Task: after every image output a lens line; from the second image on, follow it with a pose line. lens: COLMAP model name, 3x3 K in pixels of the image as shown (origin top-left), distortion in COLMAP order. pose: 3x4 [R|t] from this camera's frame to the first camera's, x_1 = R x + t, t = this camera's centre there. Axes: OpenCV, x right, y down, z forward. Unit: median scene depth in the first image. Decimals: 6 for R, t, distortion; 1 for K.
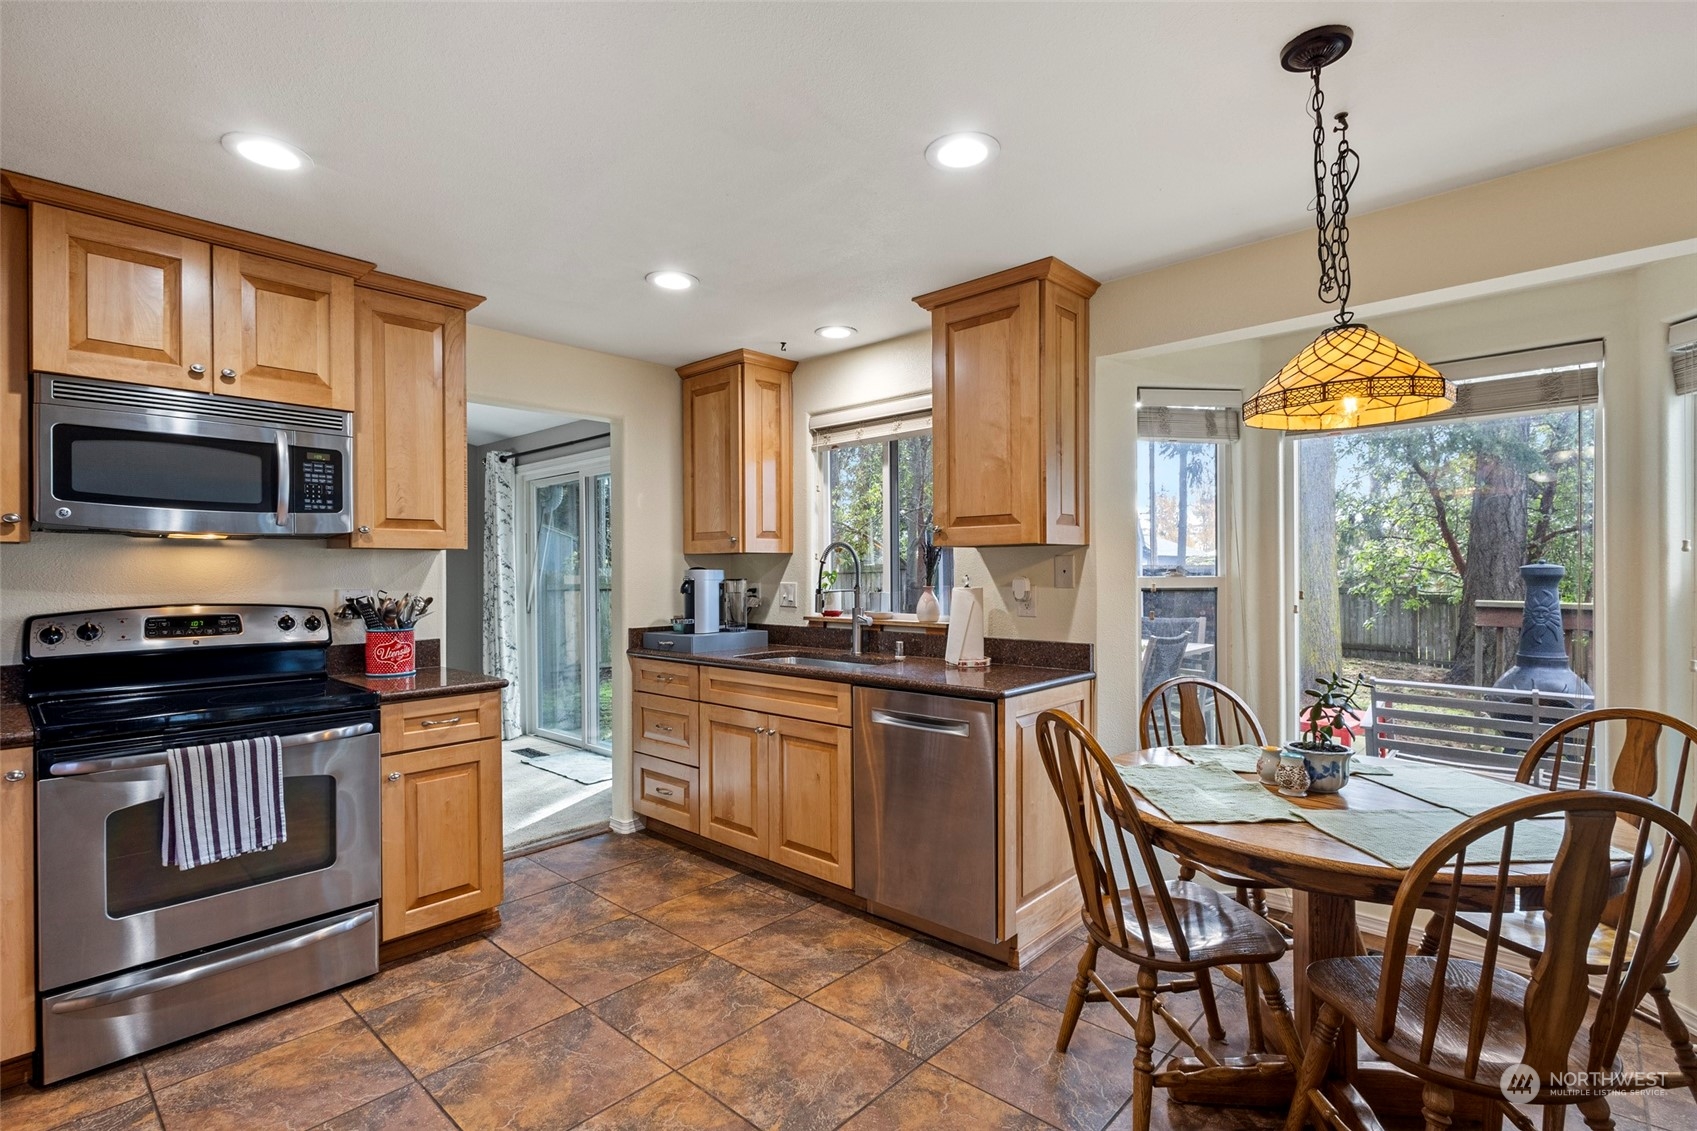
lens RADIAL K [[797.4, 0, 847.6], [0, 797.4, 574.5], [0, 0, 1]] dist [0.004700, 0.000065]
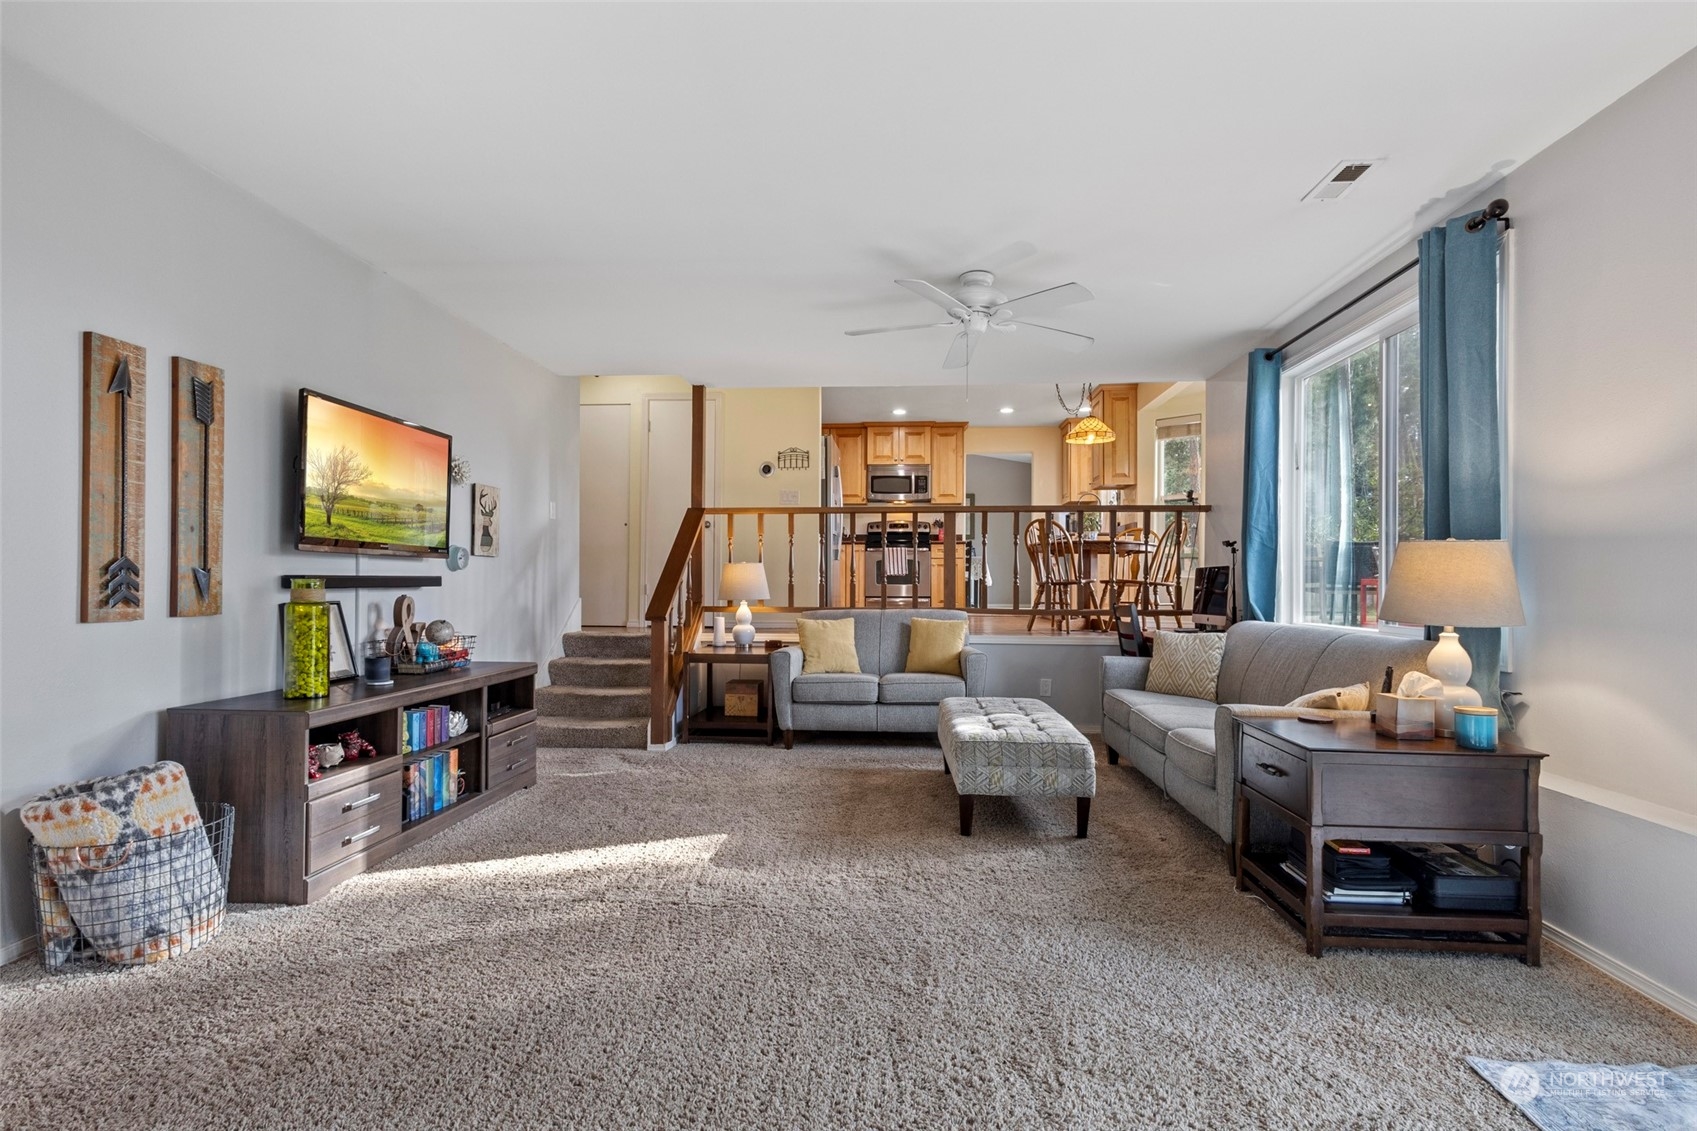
lens RADIAL K [[797.4, 0, 846.8], [0, 797.4, 573.9], [0, 0, 1]] dist [0.004700, 0.000065]
pose [[0.621925, -0.000214, -0.783076, 1.977503], [-0.010773, 0.999903, -0.008830, 0.326083], [0.783002, 0.013928, 0.621863, -1.525770]]
